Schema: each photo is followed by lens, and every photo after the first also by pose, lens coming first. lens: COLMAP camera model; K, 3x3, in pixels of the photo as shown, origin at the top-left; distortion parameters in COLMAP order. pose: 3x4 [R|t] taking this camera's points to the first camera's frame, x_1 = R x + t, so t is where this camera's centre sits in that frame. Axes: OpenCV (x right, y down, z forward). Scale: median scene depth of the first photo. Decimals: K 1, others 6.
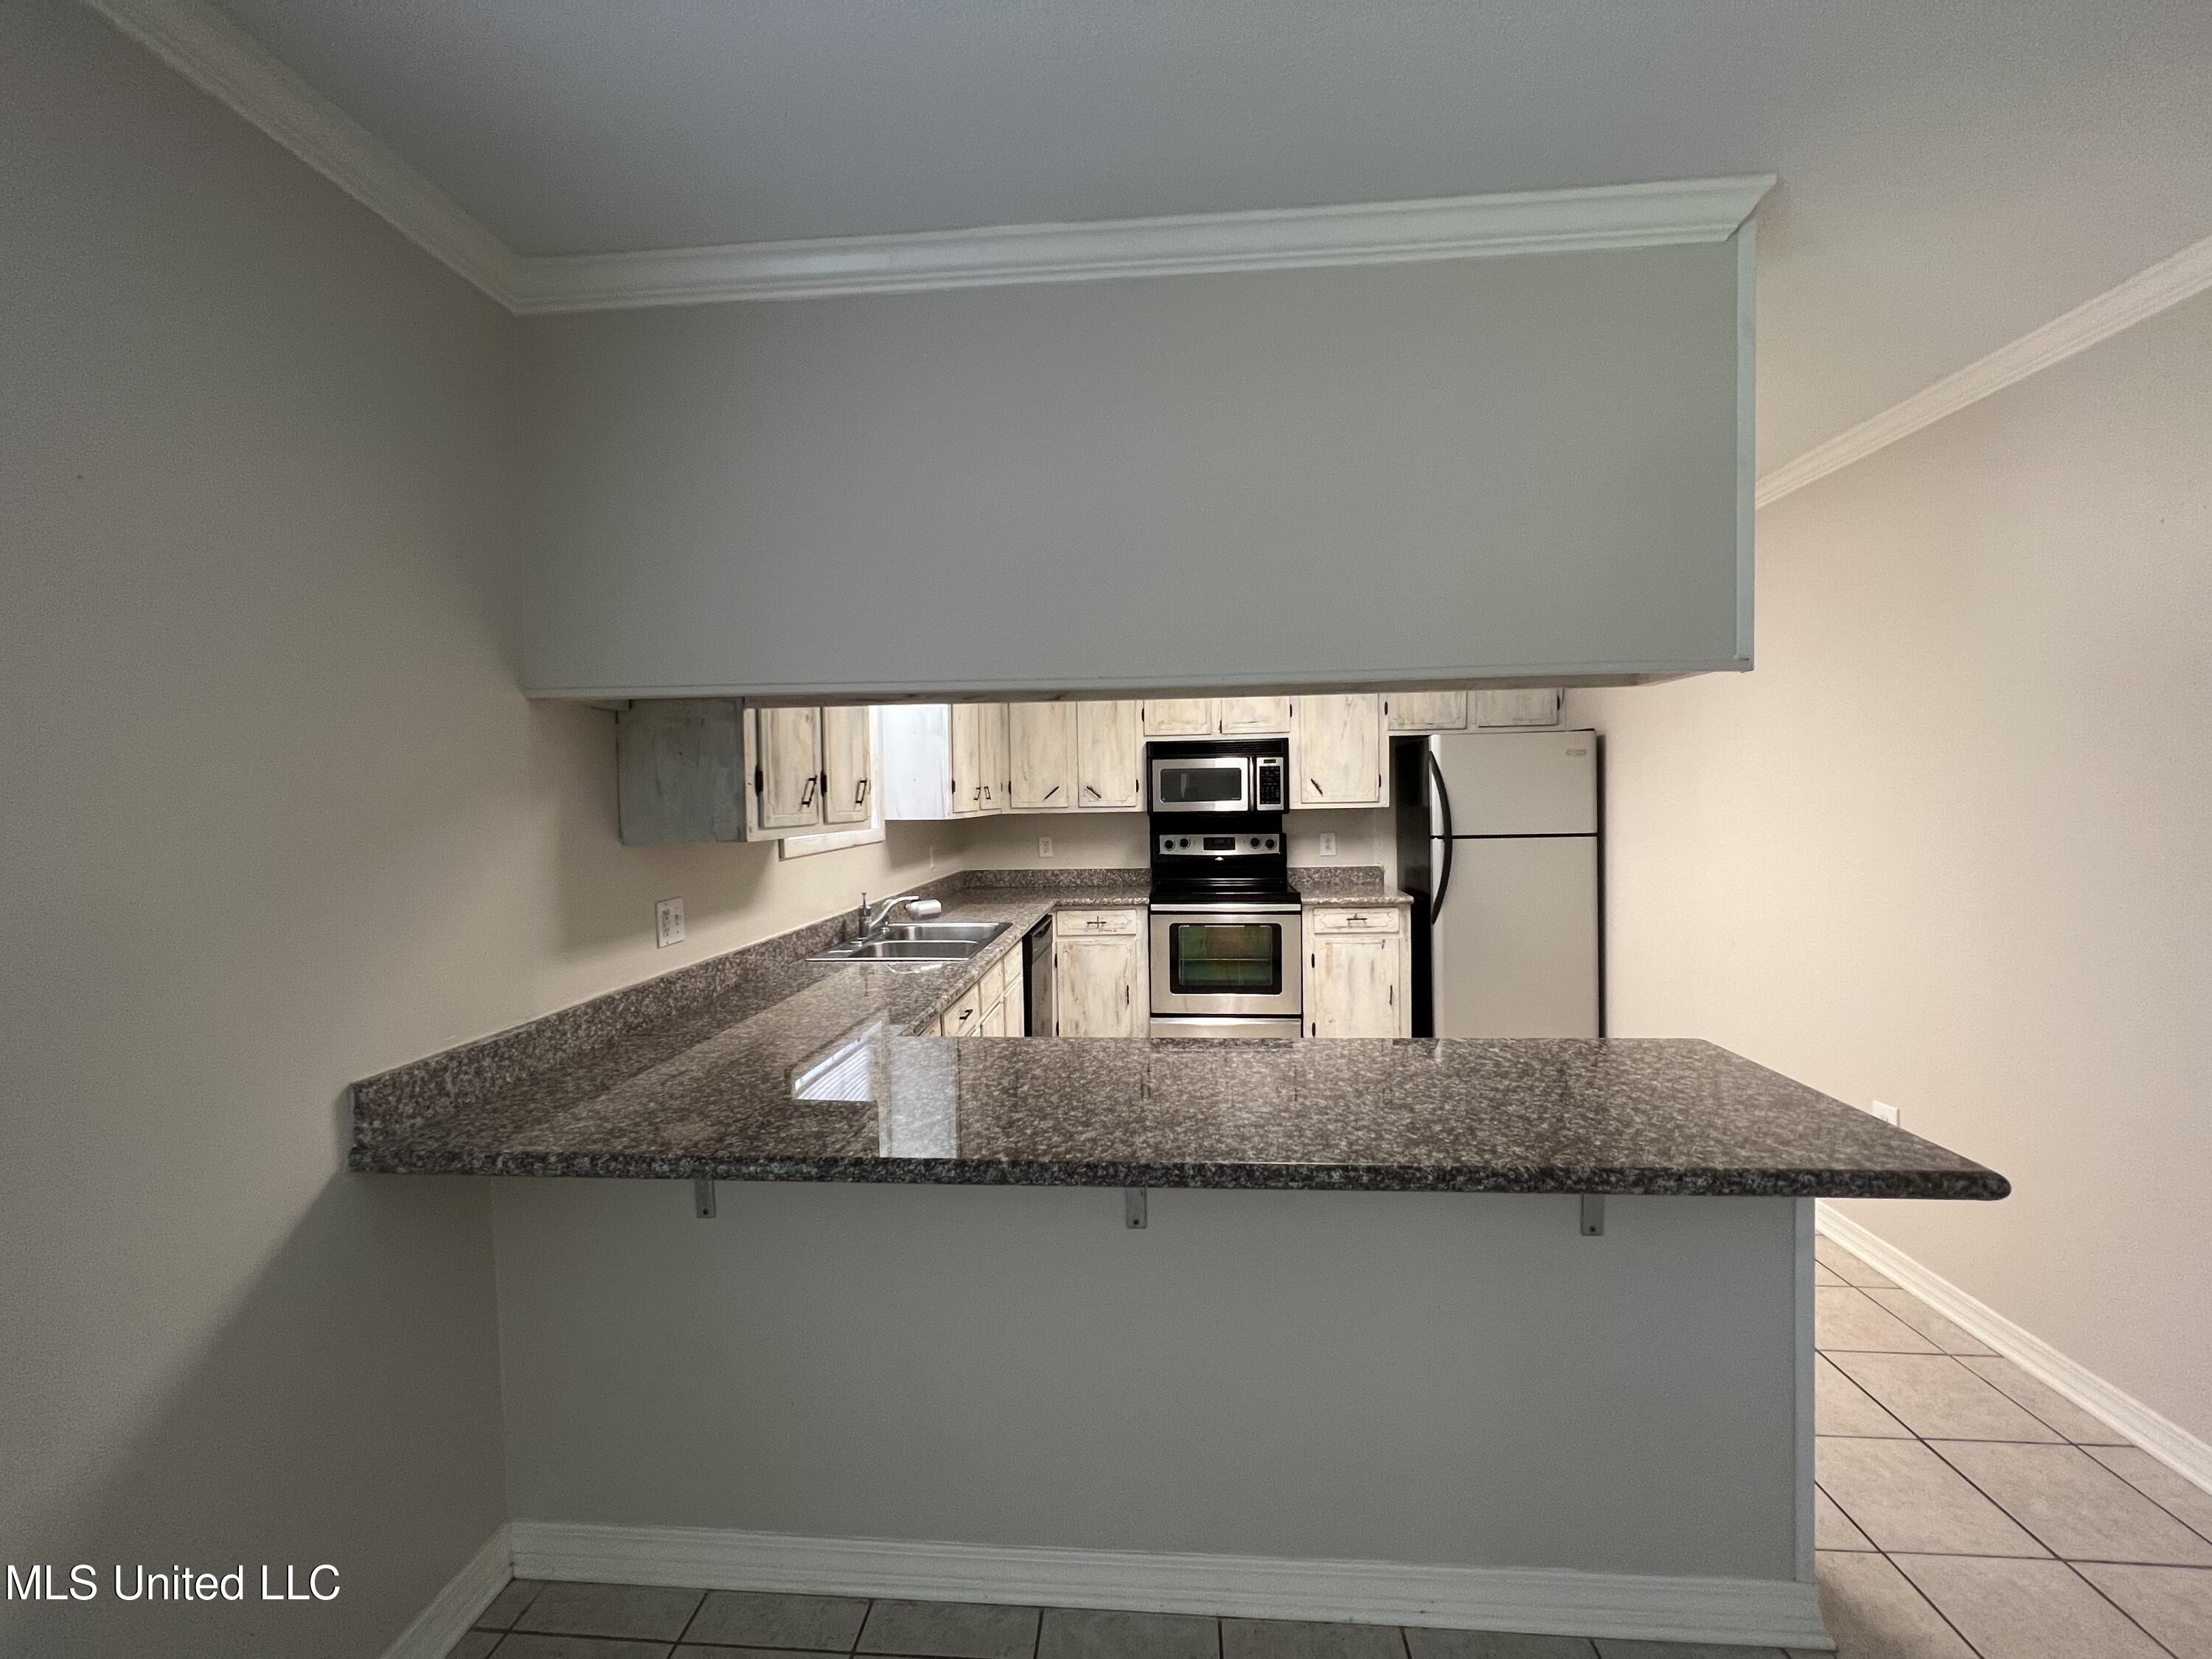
lens RADIAL K [[896.8, 0, 1089.9], [0, 896.8, 817.9], [0, 0, 1]] dist [0.001306, -0.000028]
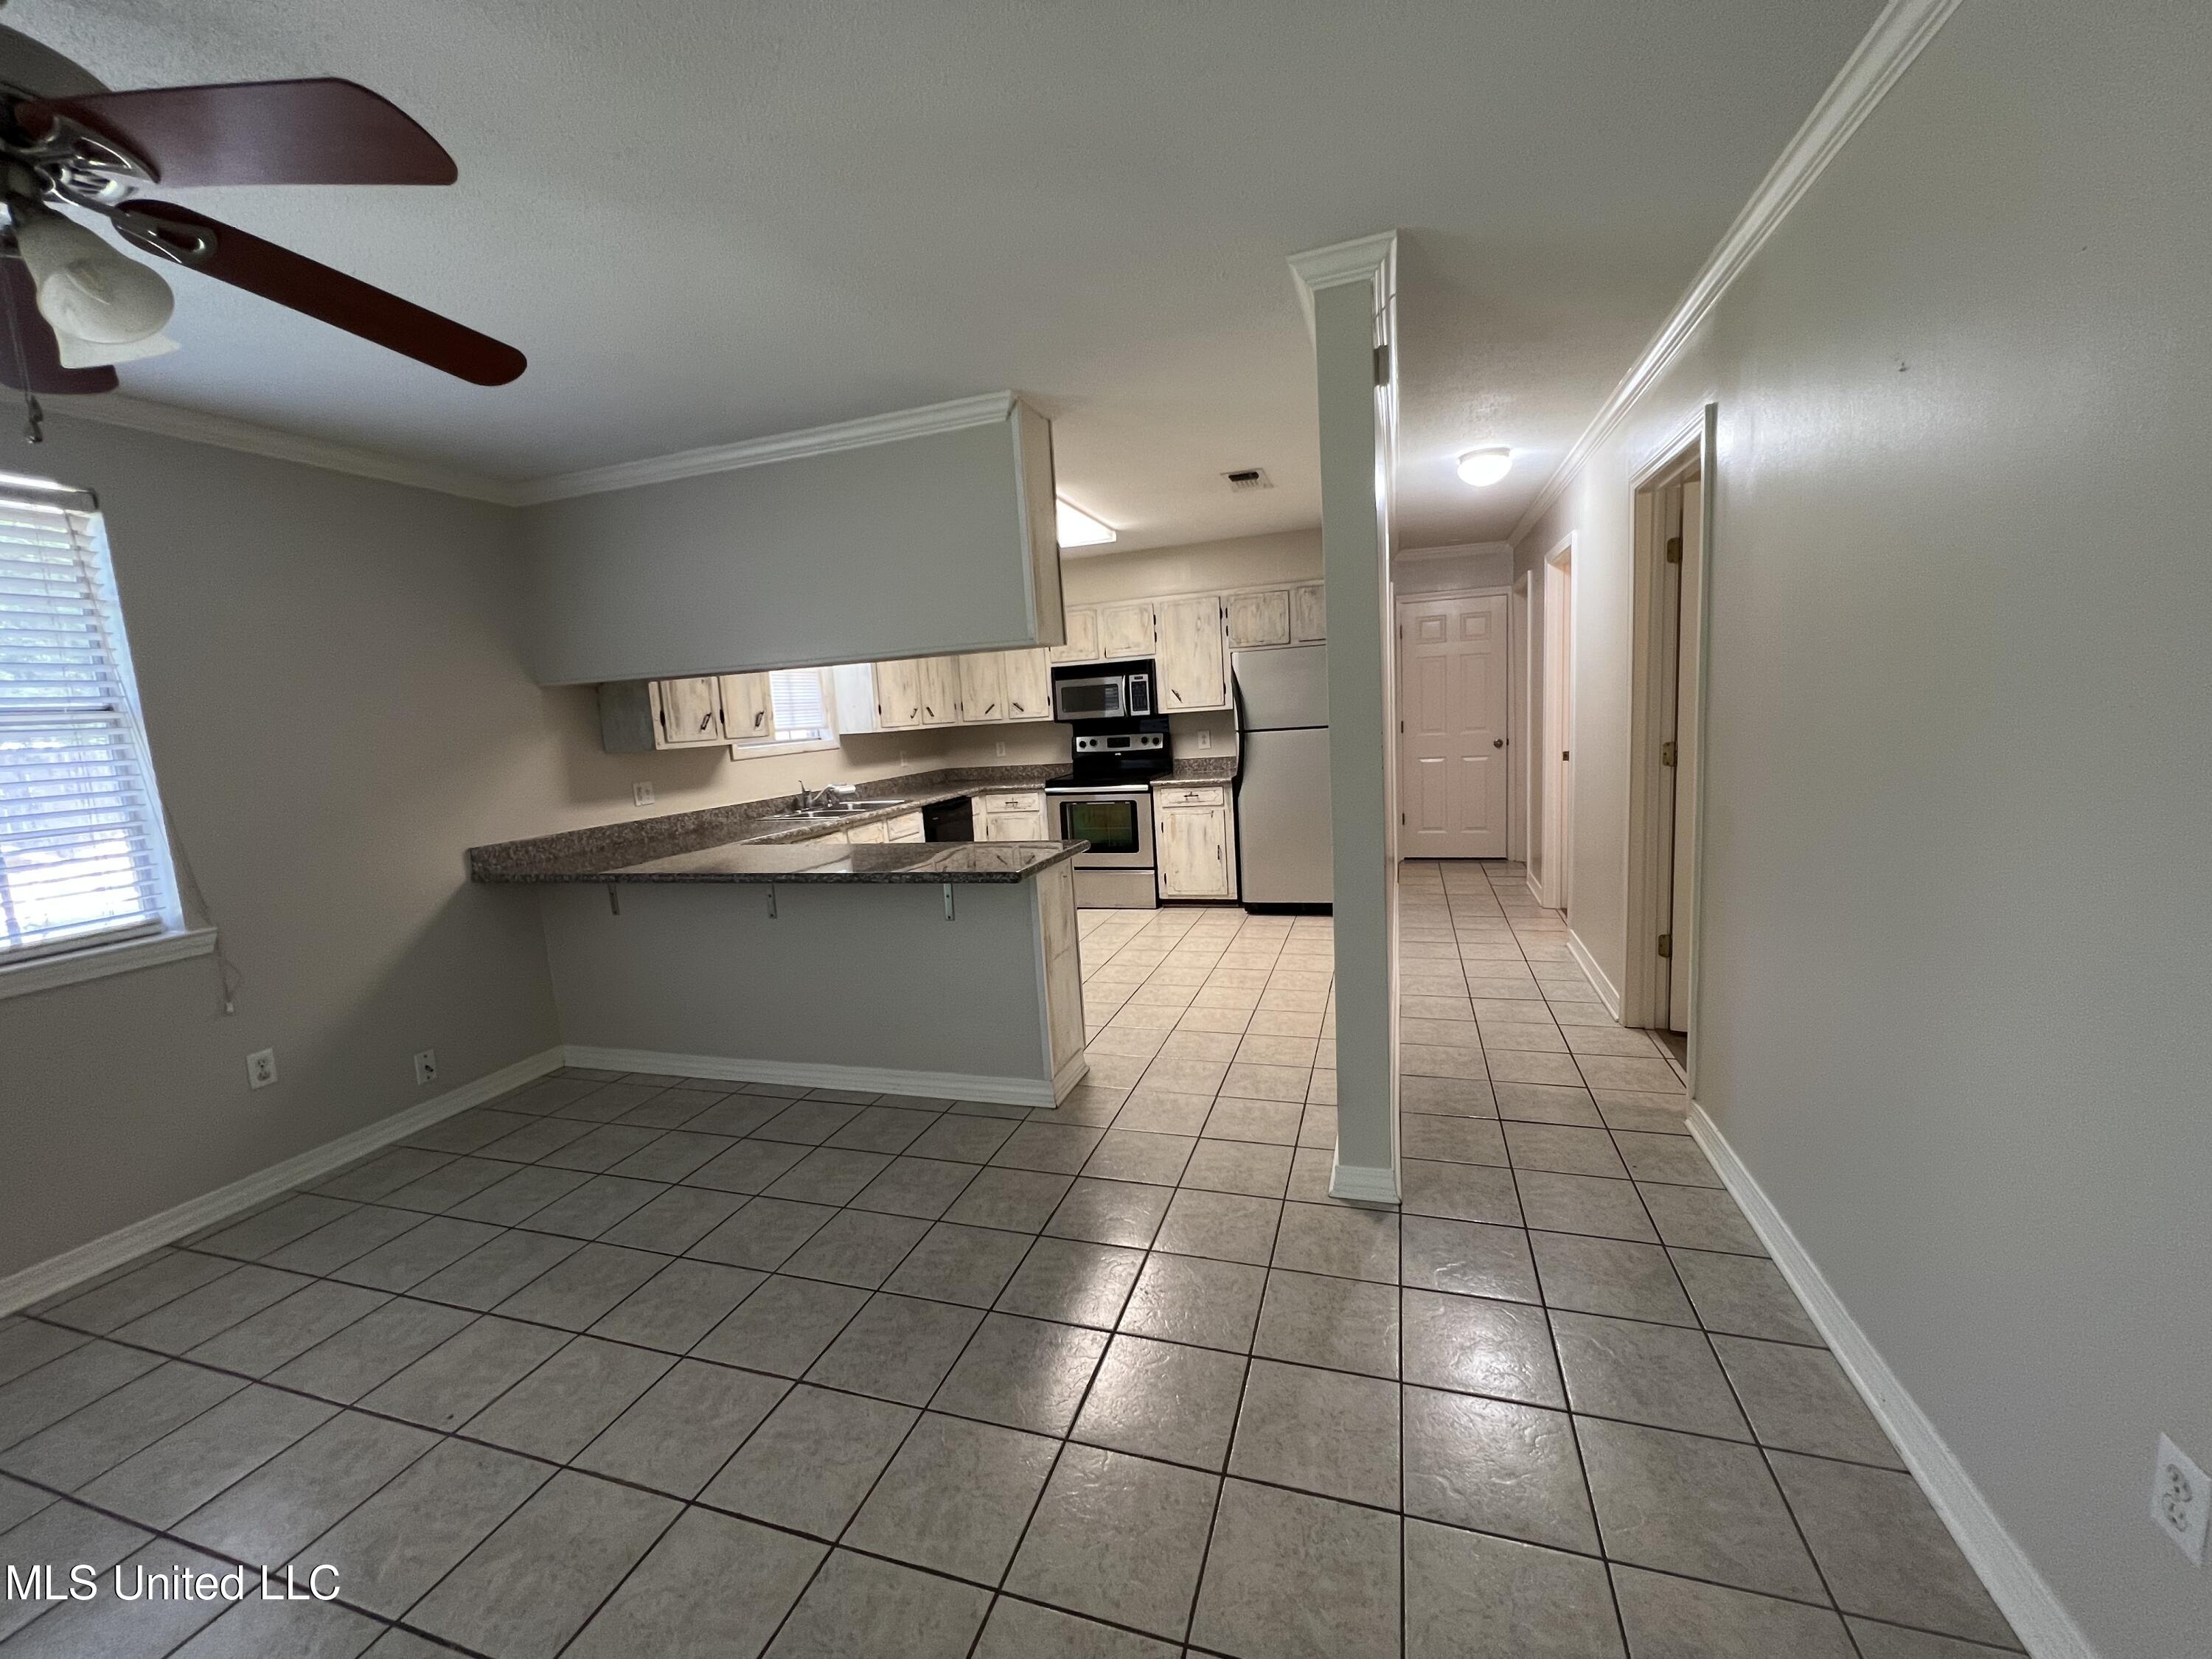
lens RADIAL K [[896.8, 0, 1083.2], [0, 896.8, 821.0], [0, 0, 1]] dist [0.001306, -0.000028]
pose [[0.967556, -0.012567, -0.252346, 0.464927], [0.039807, 0.993870, 0.103136, 0.006670], [0.249503, -0.109835, 0.962125, -0.312226]]
